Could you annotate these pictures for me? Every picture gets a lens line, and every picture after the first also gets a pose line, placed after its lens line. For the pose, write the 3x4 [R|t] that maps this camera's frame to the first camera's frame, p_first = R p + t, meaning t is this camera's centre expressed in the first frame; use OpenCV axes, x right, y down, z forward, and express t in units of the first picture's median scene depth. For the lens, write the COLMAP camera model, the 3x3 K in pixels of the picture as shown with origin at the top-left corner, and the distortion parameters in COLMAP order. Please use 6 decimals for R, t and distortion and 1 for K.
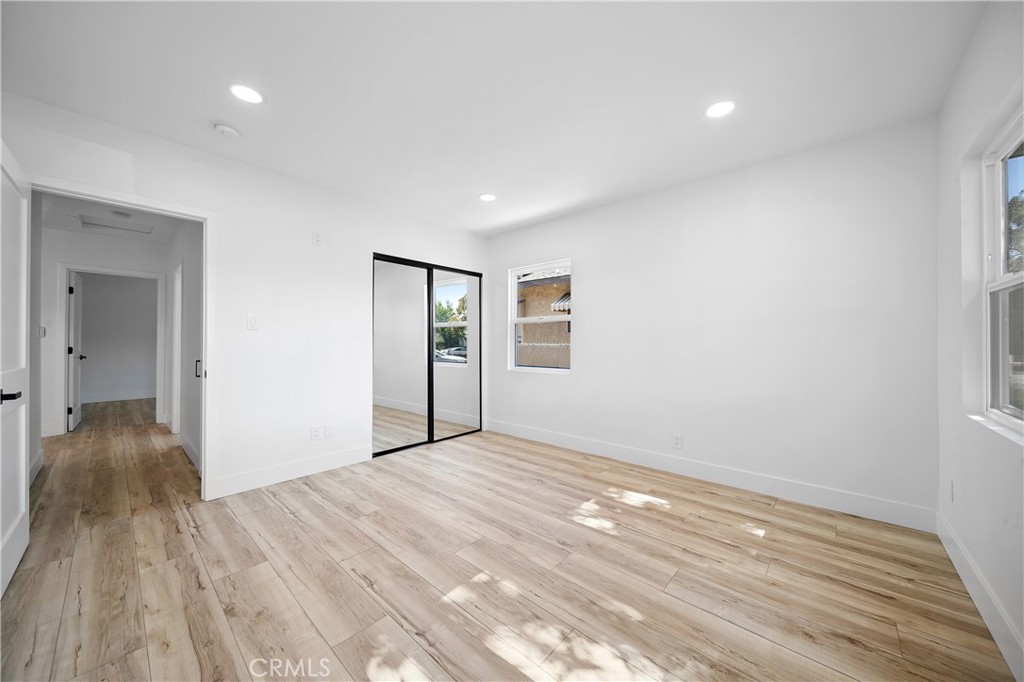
lens RADIAL K [[360.6, 0, 515.1], [0, 360.6, 333.0], [0, 0, 1]] dist [0.000053, -0.001884]
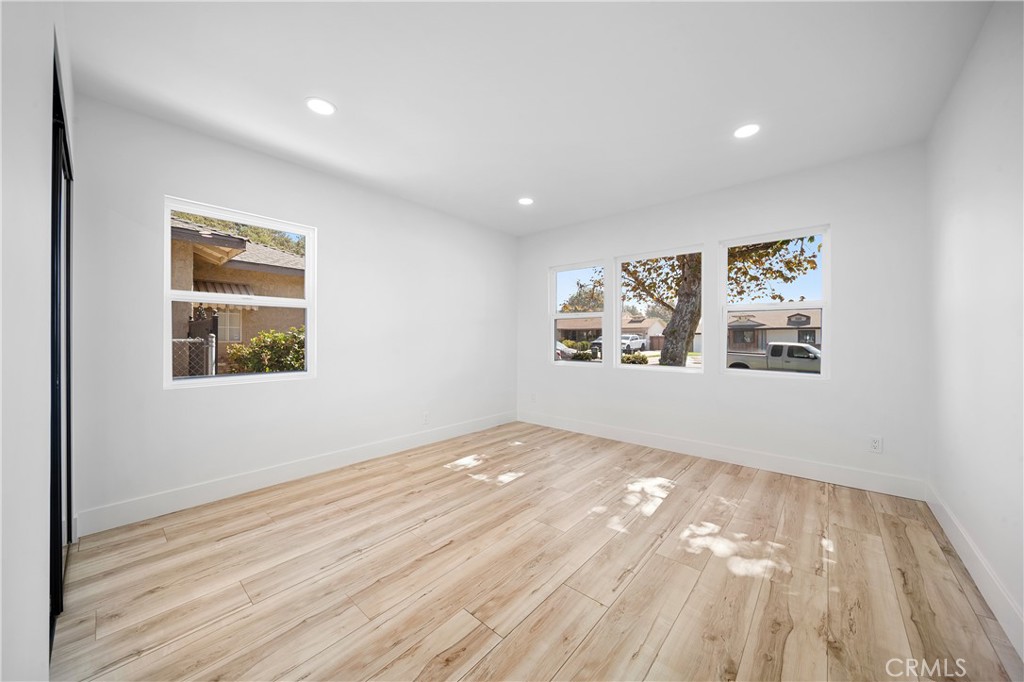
lens RADIAL K [[360.6, 0, 515.1], [0, 360.6, 333.0], [0, 0, 1]] dist [0.000053, -0.001884]
pose [[-0.015338, 0.011973, 0.999811, -0.999625], [-0.028868, 0.999506, -0.012412, 0.028947], [-0.999466, -0.029053, -0.014985, 0.949282]]
